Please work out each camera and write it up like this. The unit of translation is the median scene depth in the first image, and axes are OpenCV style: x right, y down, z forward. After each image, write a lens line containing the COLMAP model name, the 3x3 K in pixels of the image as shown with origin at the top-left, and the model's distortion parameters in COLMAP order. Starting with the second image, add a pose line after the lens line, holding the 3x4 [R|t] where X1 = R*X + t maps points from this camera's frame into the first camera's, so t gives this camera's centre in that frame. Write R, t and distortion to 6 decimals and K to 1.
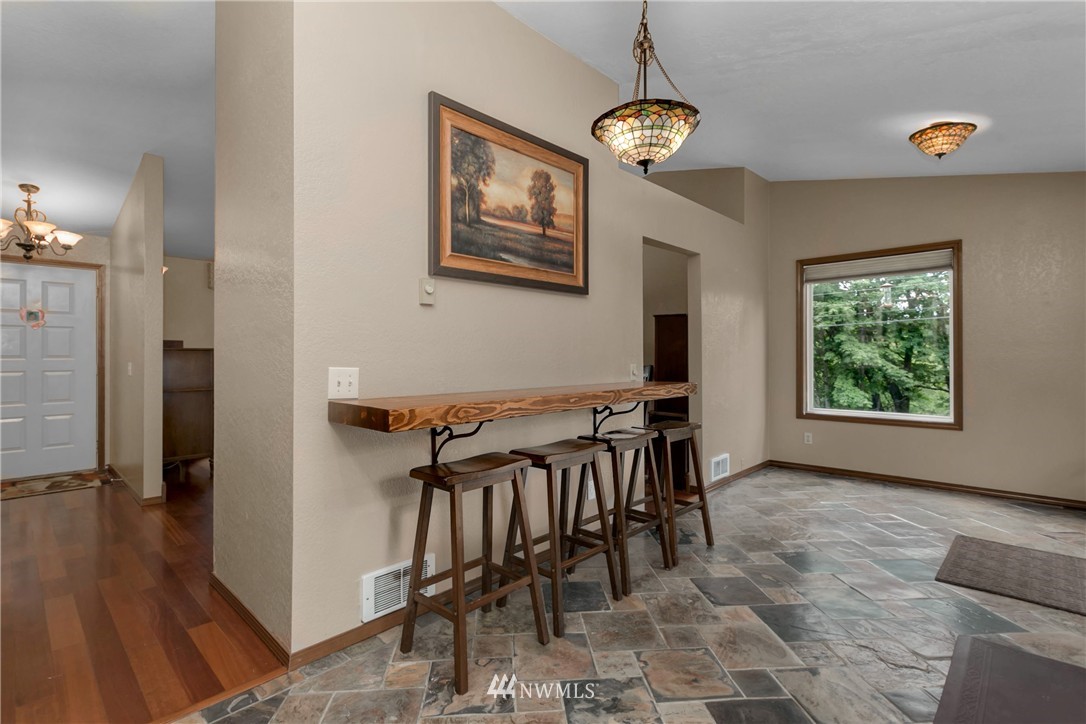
lens RADIAL K [[509.3, 0, 541.1], [0, 509.3, 356.9], [0, 0, 1]] dist [0.001549, -0.000735]
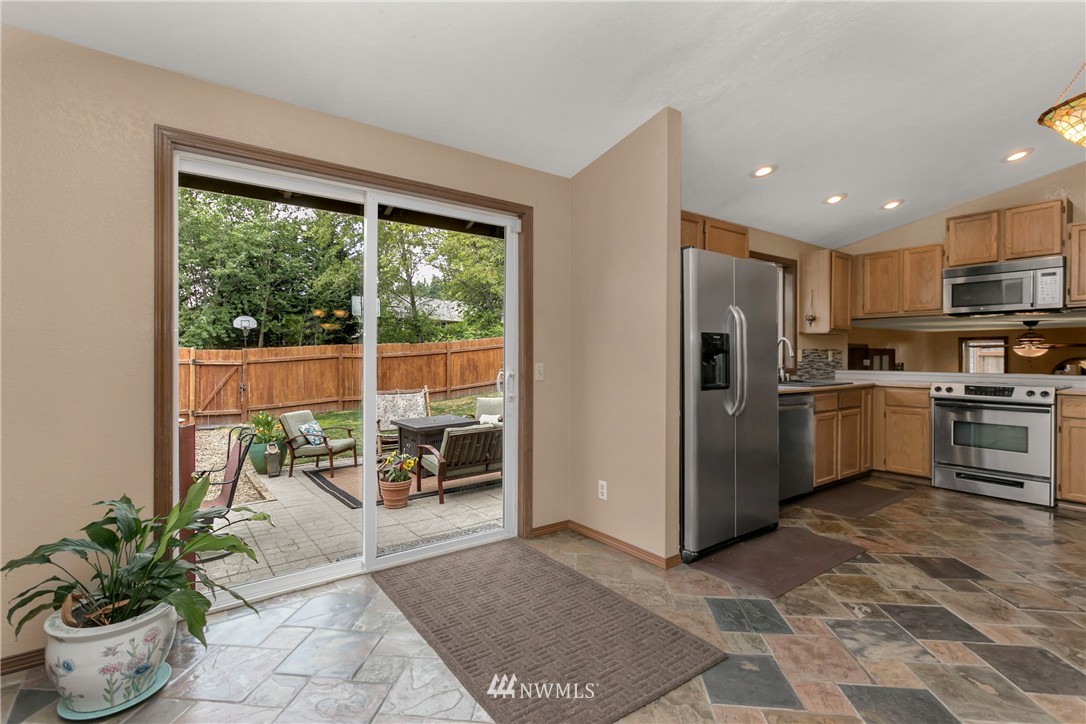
lens RADIAL K [[509.3, 0, 534.7], [0, 509.3, 358.0], [0, 0, 1]] dist [0.001549, -0.000735]
pose [[-0.984414, 0.003073, 0.175840, 0.861332], [0.004047, 0.999978, 0.005178, -0.004902], [-0.175820, 0.005809, -0.984405, 1.670473]]
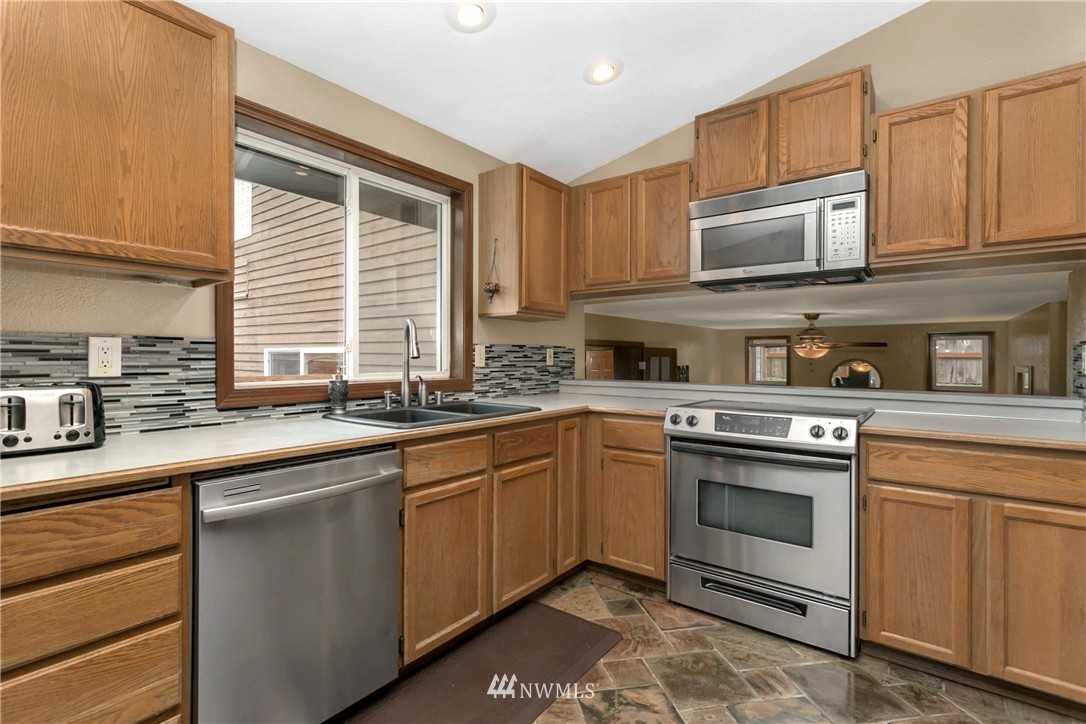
lens RADIAL K [[509.3, 0, 540.3], [0, 509.3, 357.6], [0, 0, 1]] dist [0.001549, -0.000735]
pose [[-0.993942, 0.002371, -0.109882, 0.229701], [0.001969, 0.999991, 0.003765, -0.001252], [0.109890, 0.003526, -0.993938, 0.718530]]
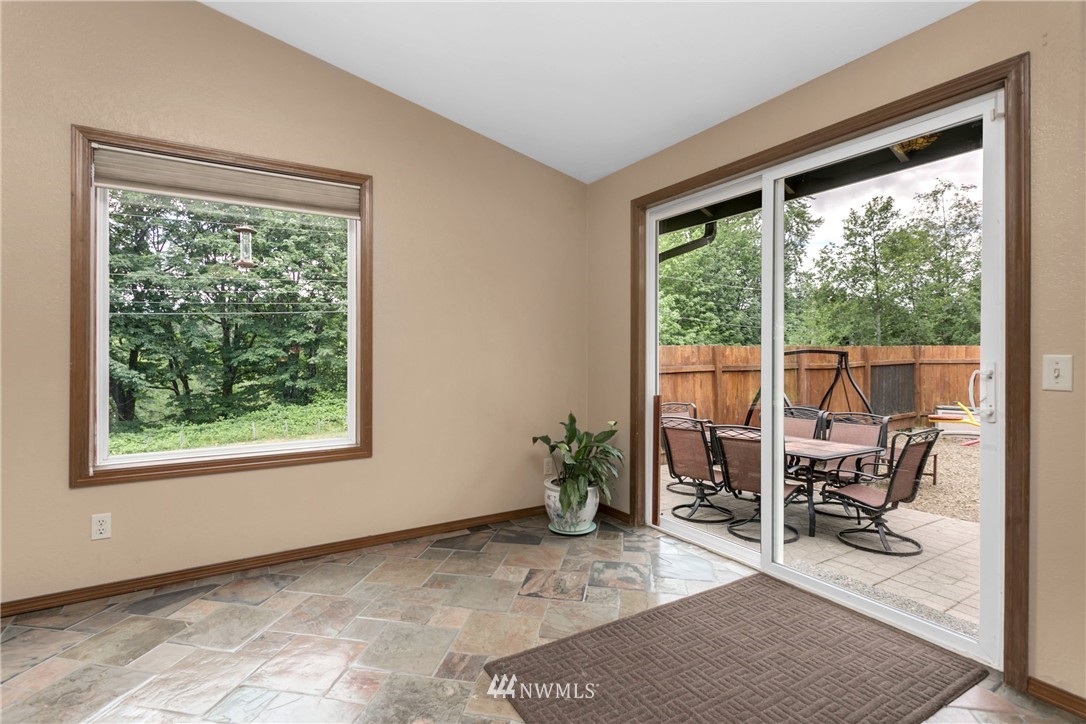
lens RADIAL K [[509.3, 0, 536.1], [0, 509.3, 358.8], [0, 0, 1]] dist [0.001549, -0.000735]
pose [[0.262415, -0.002424, 0.964952, 0.353485], [-0.004147, 0.999985, 0.003640, 0.015621], [-0.964946, -0.004957, 0.262400, 0.950000]]
